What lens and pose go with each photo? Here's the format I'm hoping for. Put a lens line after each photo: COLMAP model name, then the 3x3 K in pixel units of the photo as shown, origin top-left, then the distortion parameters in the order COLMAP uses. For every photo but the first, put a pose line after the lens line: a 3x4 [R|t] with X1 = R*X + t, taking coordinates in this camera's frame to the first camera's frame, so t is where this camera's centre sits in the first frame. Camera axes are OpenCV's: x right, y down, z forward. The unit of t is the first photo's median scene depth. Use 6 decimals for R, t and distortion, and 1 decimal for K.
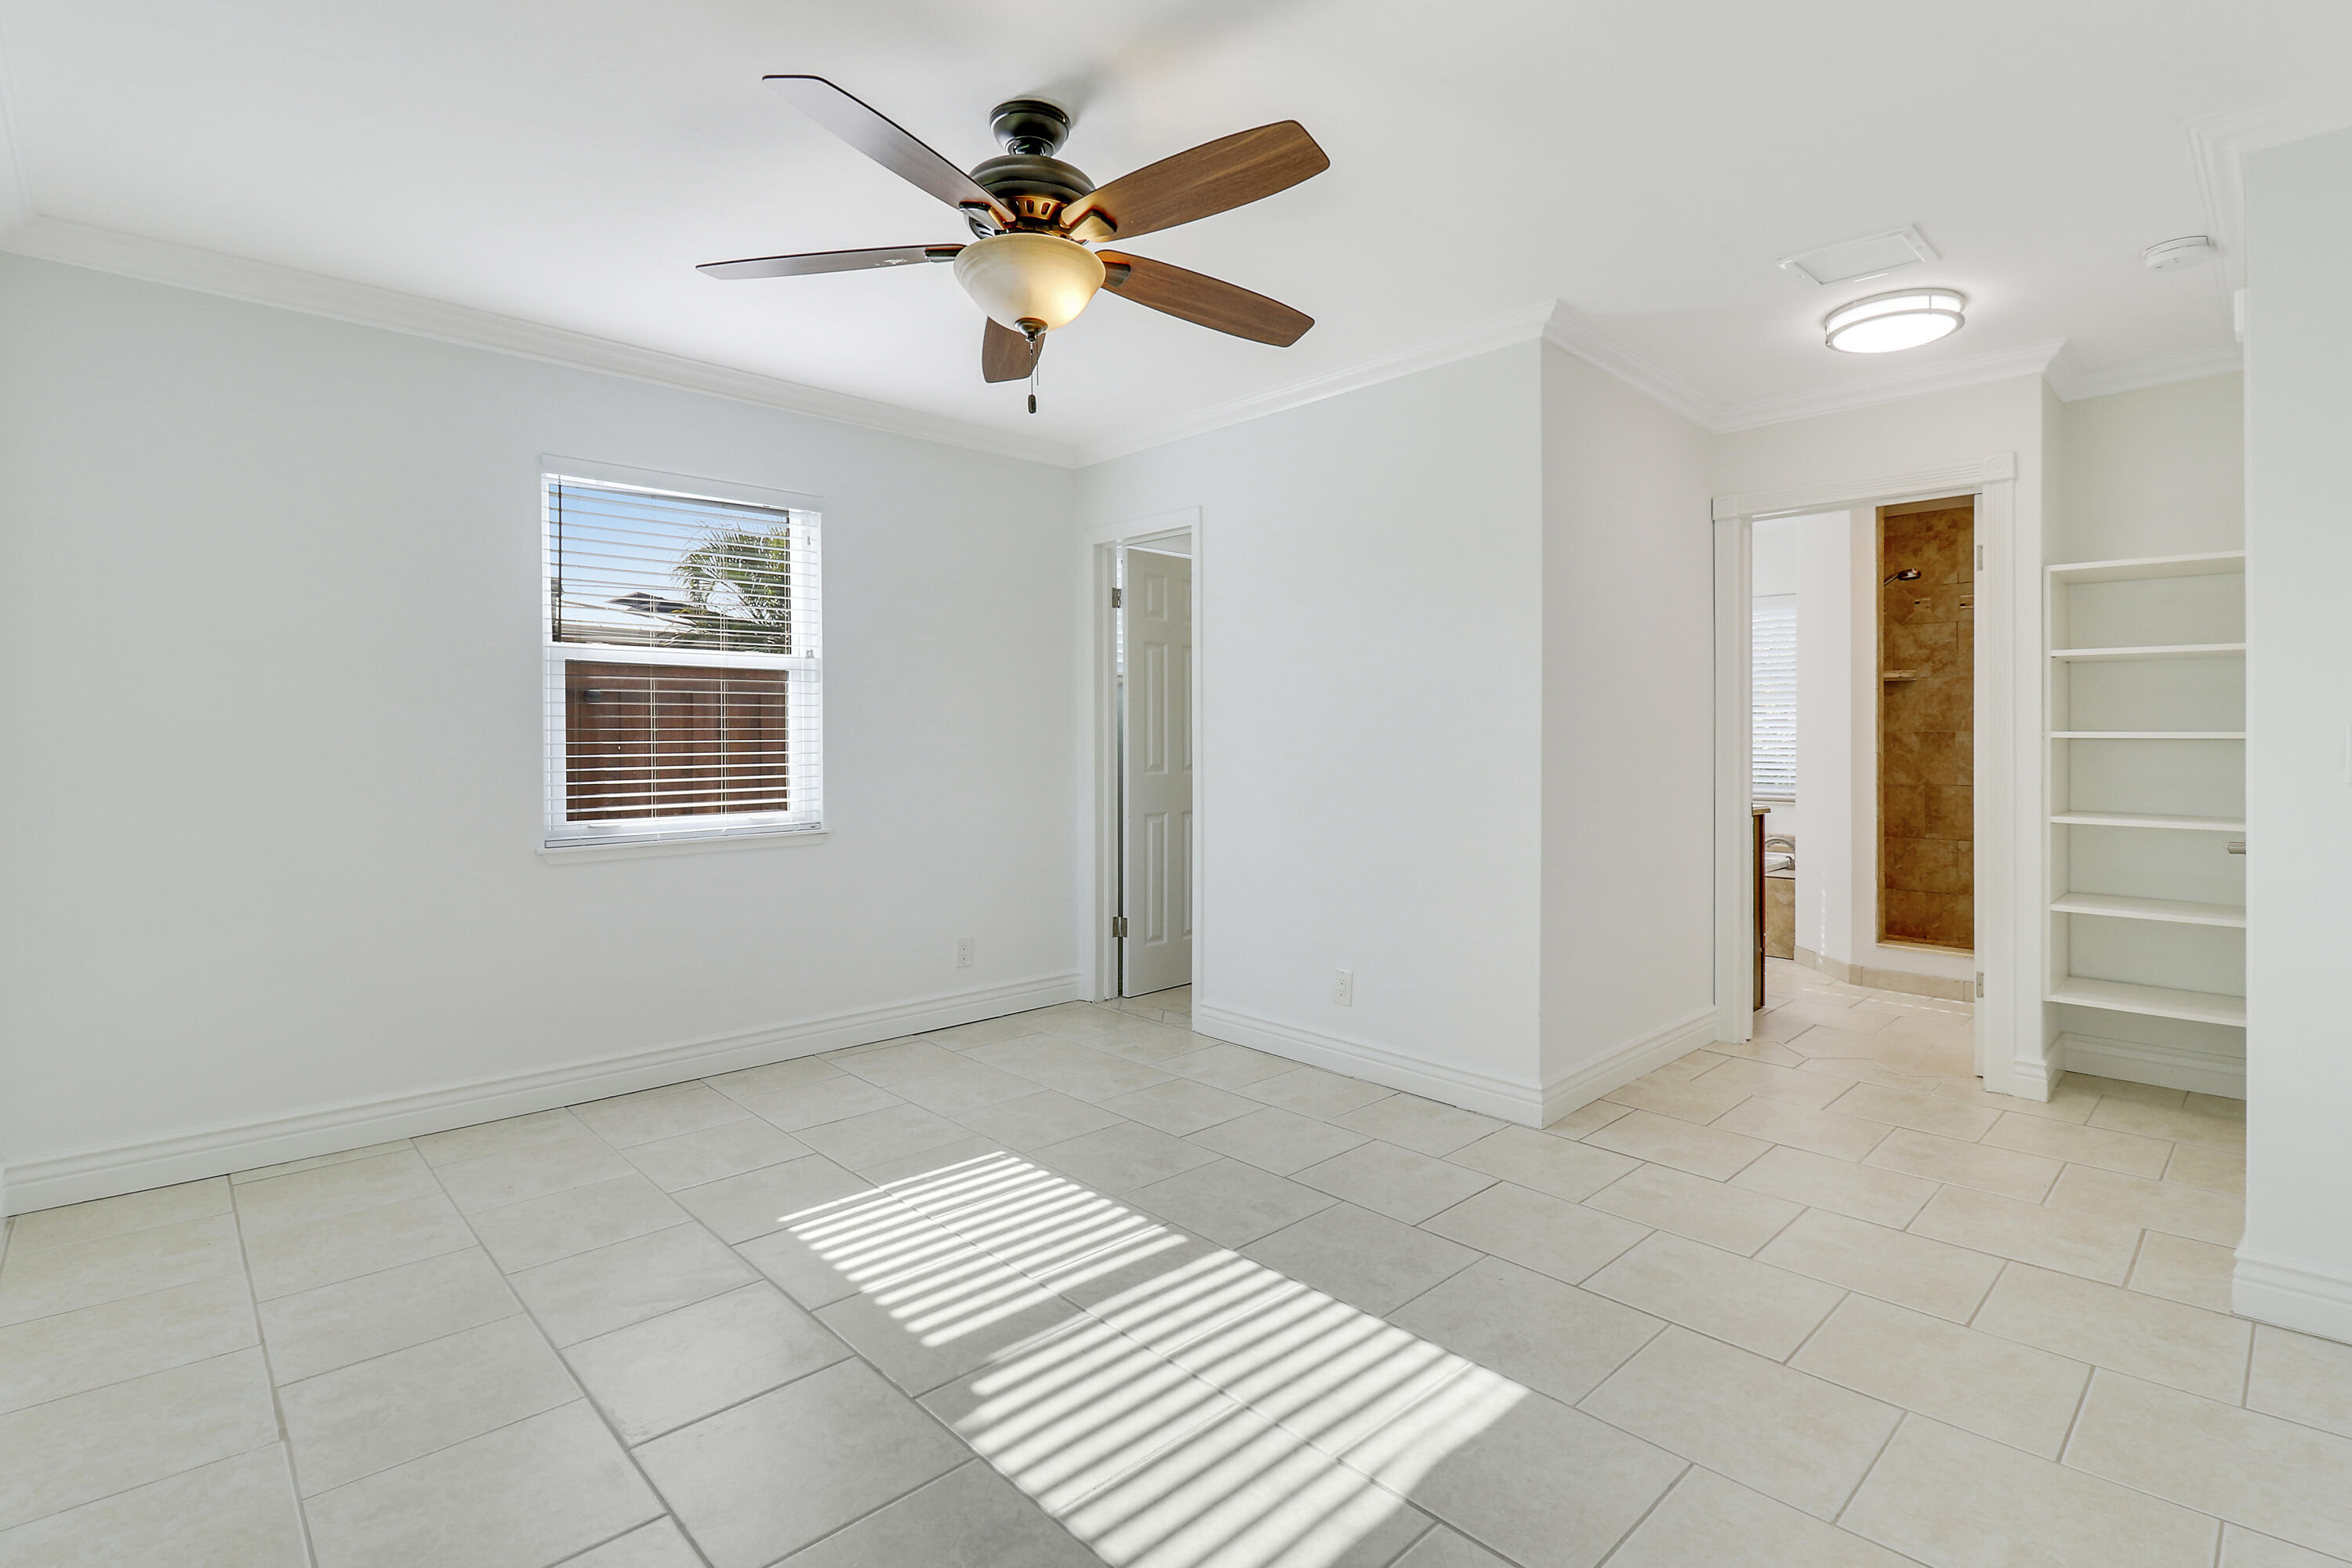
lens RADIAL K [[1107.0, 0, 1199.8], [0, 1107.0, 754.5], [0, 0, 1]] dist [0.012137, -0.017650]
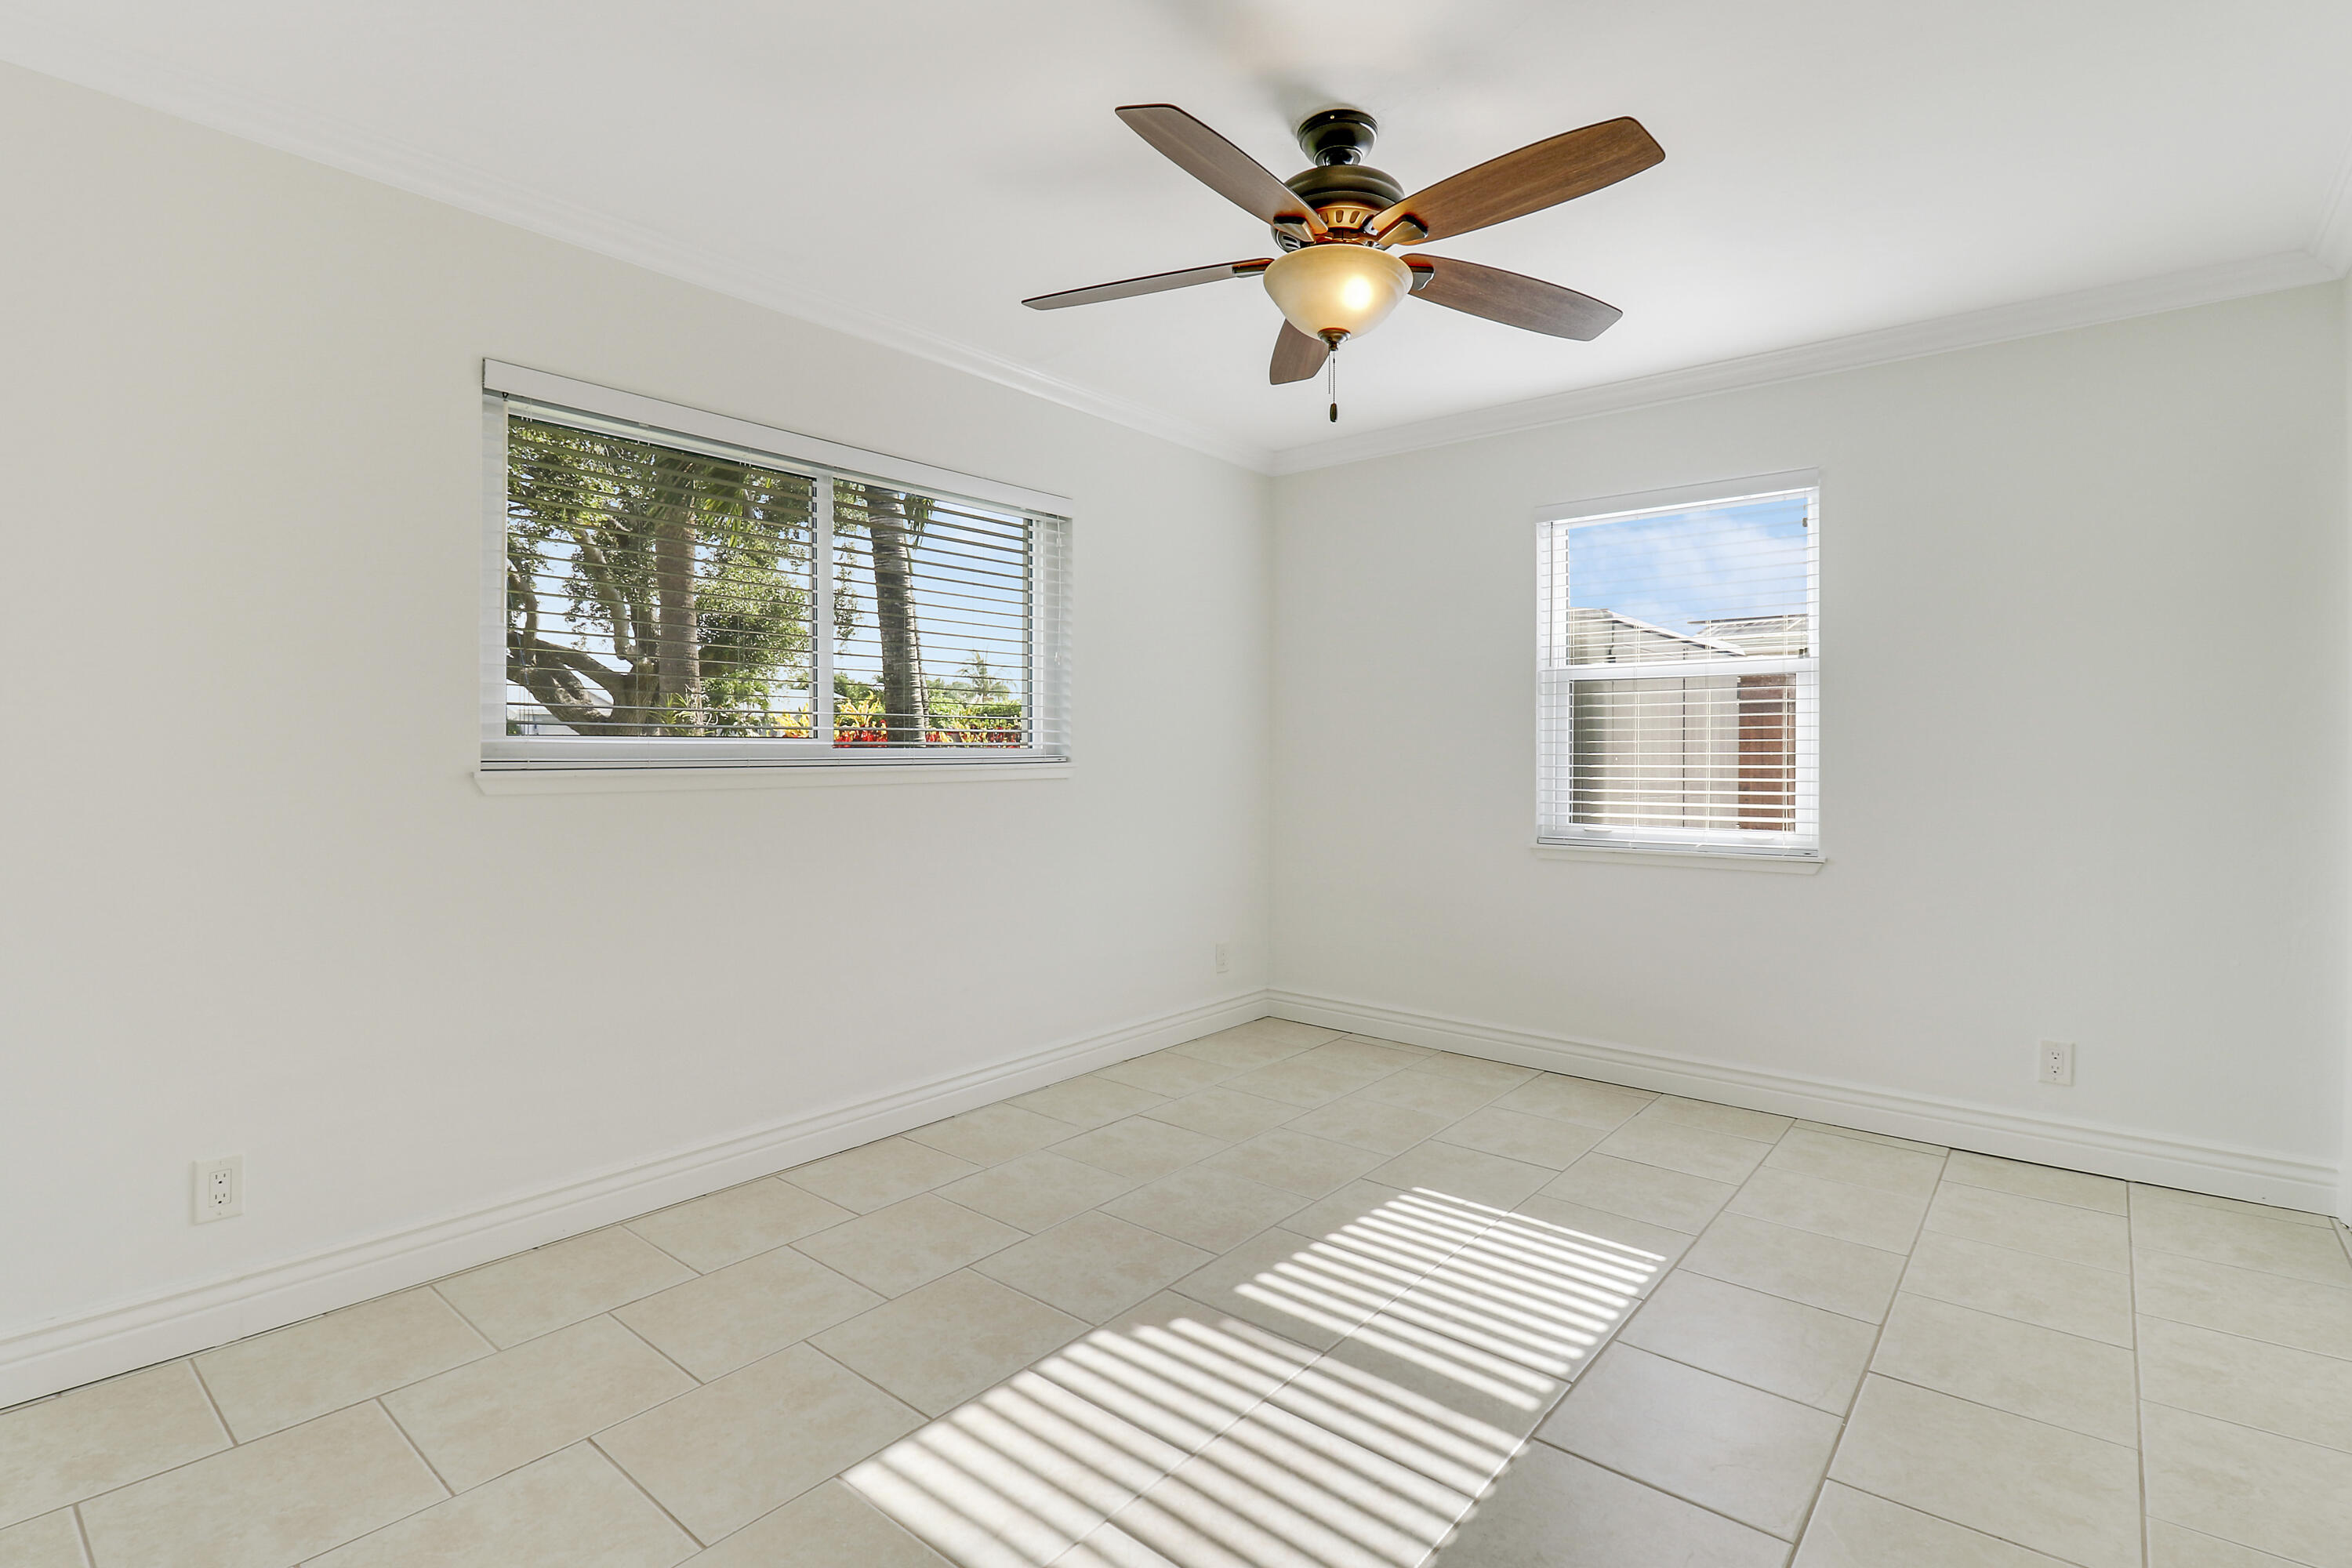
lens RADIAL K [[1100.2, 0, 1185.4], [0, 1100.2, 772.8], [0, 0, 1]] dist [0.013508, -0.014651]
pose [[0.101015, 0.014203, -0.994783, 0.653601], [-0.015577, 0.999798, 0.012693, 0.000259], [0.994763, 0.014213, 0.101216, 0.638720]]
